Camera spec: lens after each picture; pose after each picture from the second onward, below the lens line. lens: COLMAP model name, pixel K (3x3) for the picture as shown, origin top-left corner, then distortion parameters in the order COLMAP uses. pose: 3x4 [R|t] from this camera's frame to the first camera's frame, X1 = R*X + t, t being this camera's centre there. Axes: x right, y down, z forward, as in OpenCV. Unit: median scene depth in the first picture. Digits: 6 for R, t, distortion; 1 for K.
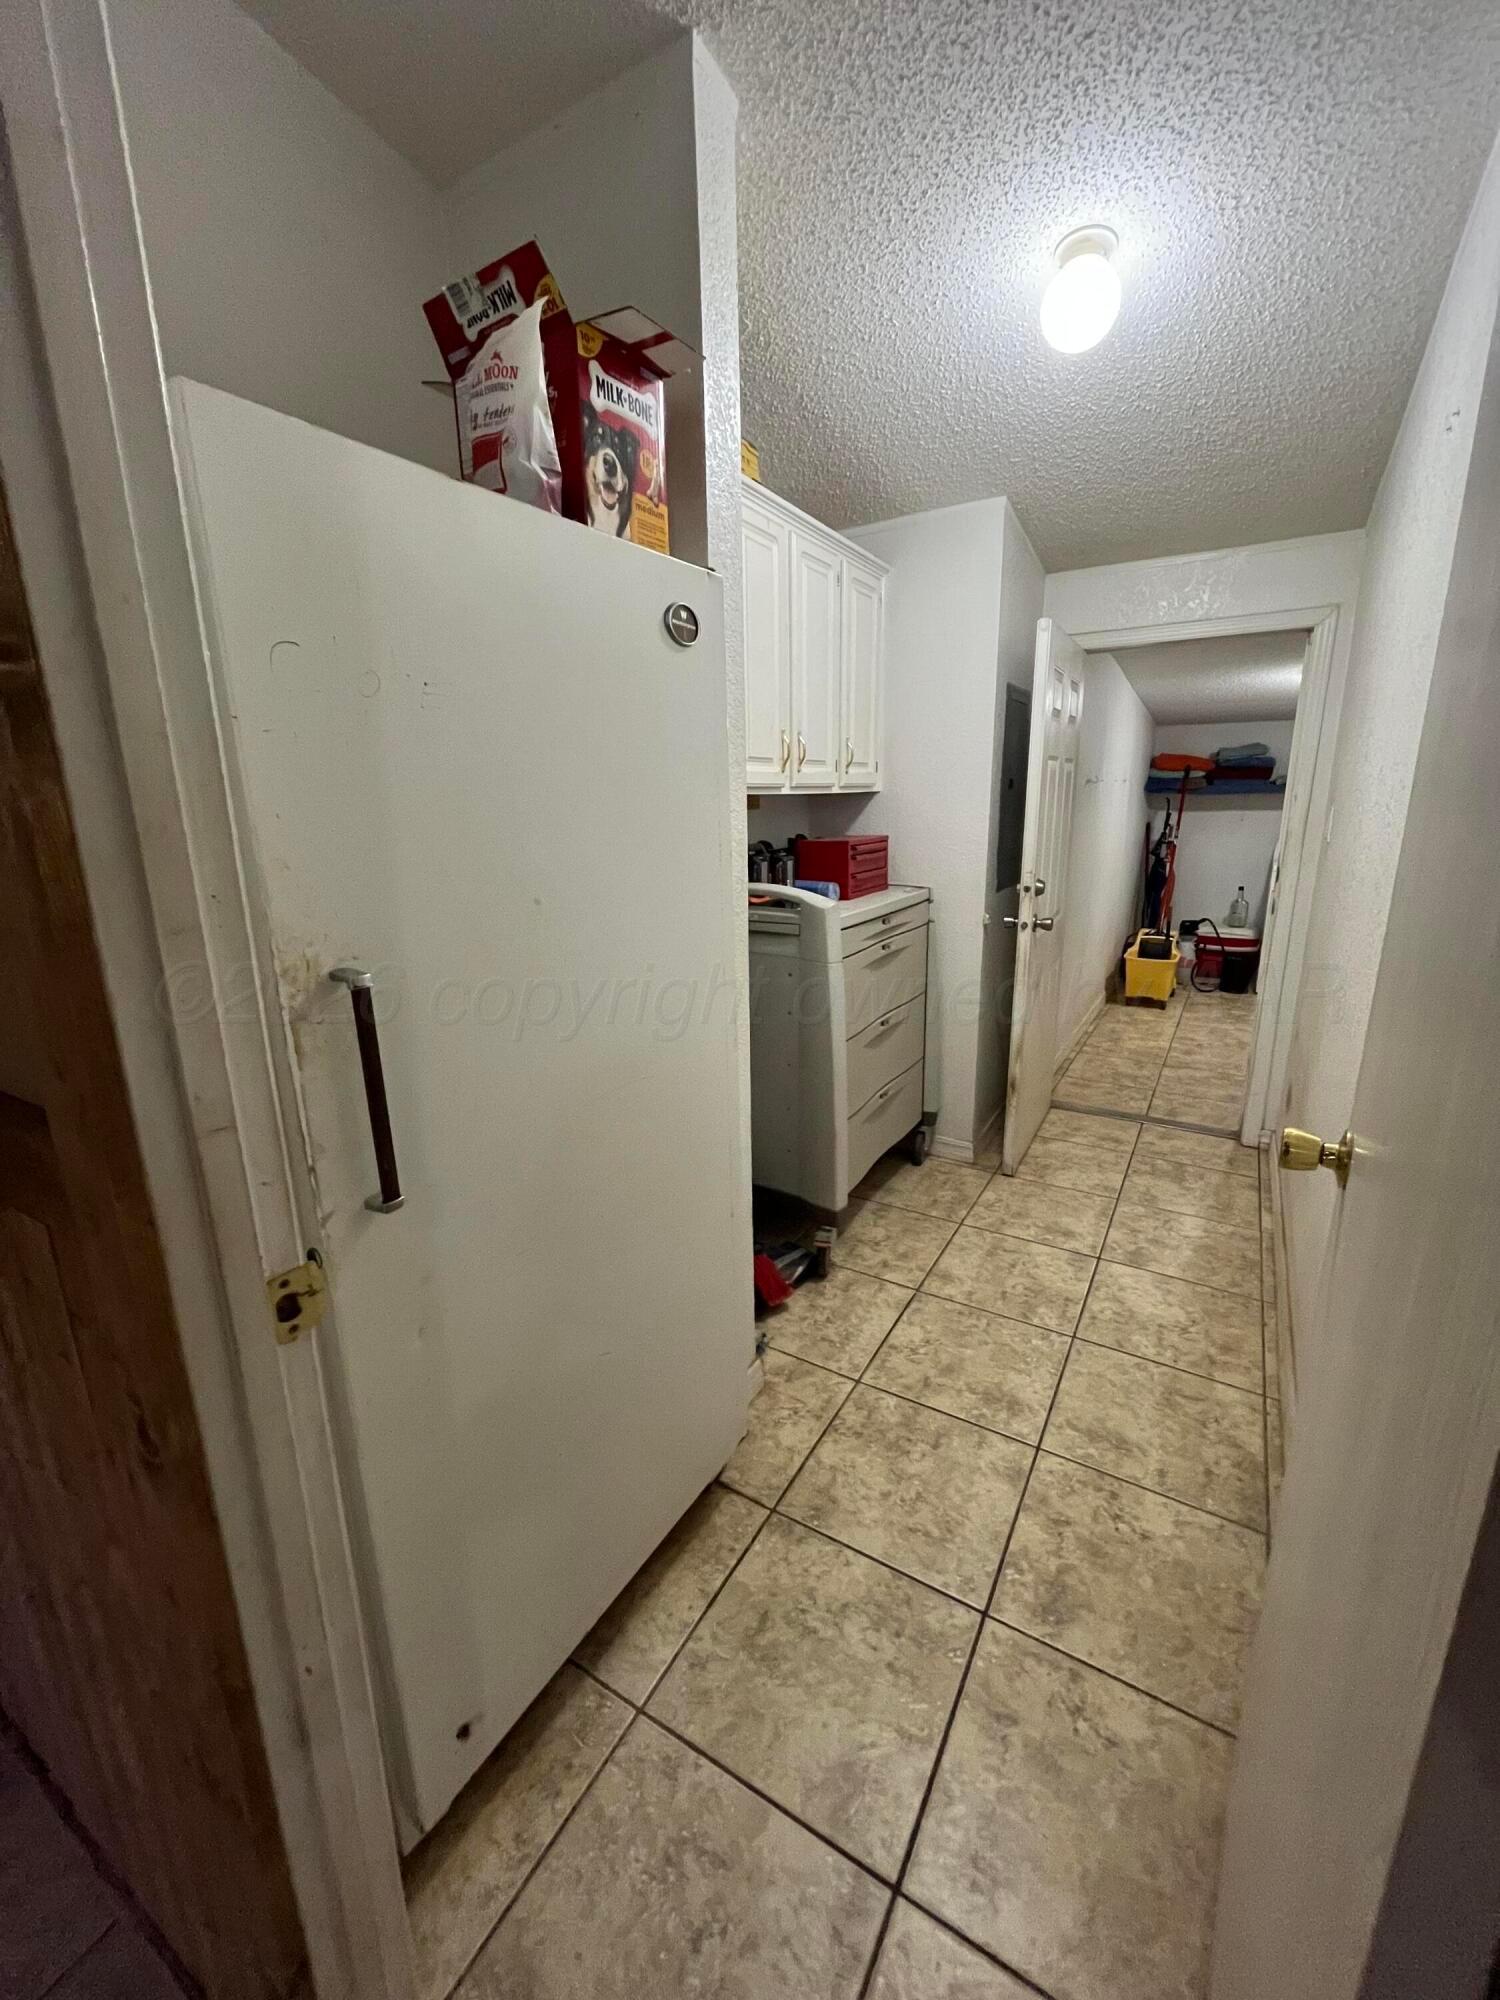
lens RADIAL K [[808.1, 0, 755.9], [0, 808.1, 996.7], [0, 0, 1]] dist [0.001072, 0.000051]
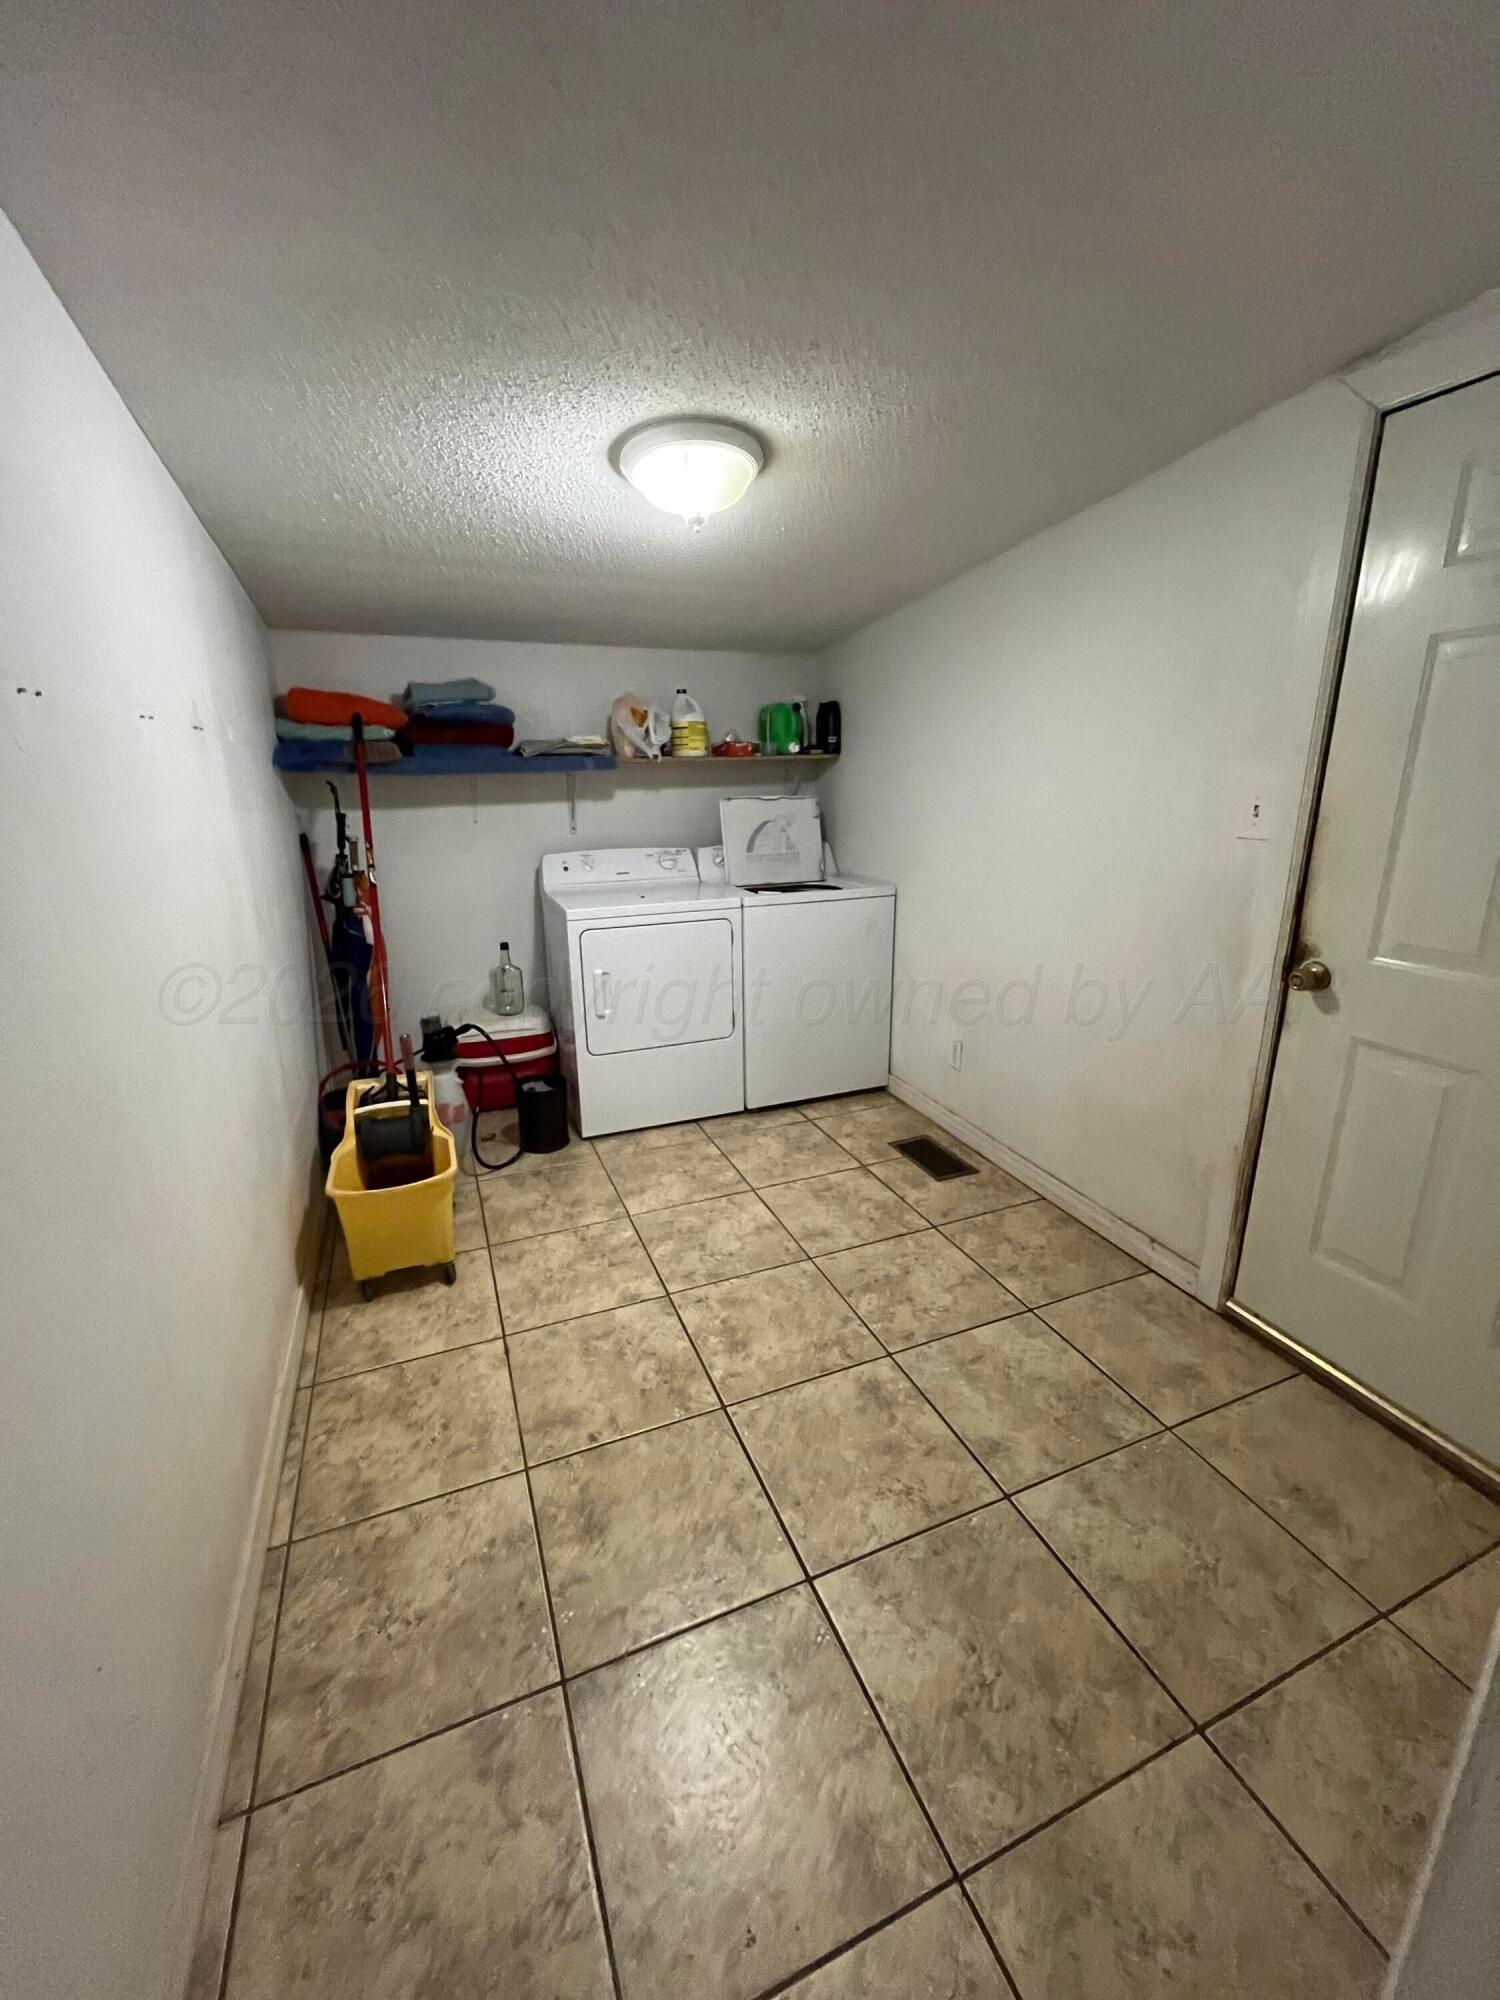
lens RADIAL K [[808.1, 0, 749.2], [0, 808.1, 992.6], [0, 0, 1]] dist [0.001072, 0.000051]
pose [[0.592580, -0.208388, 0.778089, 0.266919], [0.197451, 0.974065, 0.110499, -0.133007], [-0.780937, 0.088155, 0.618358, 0.539519]]
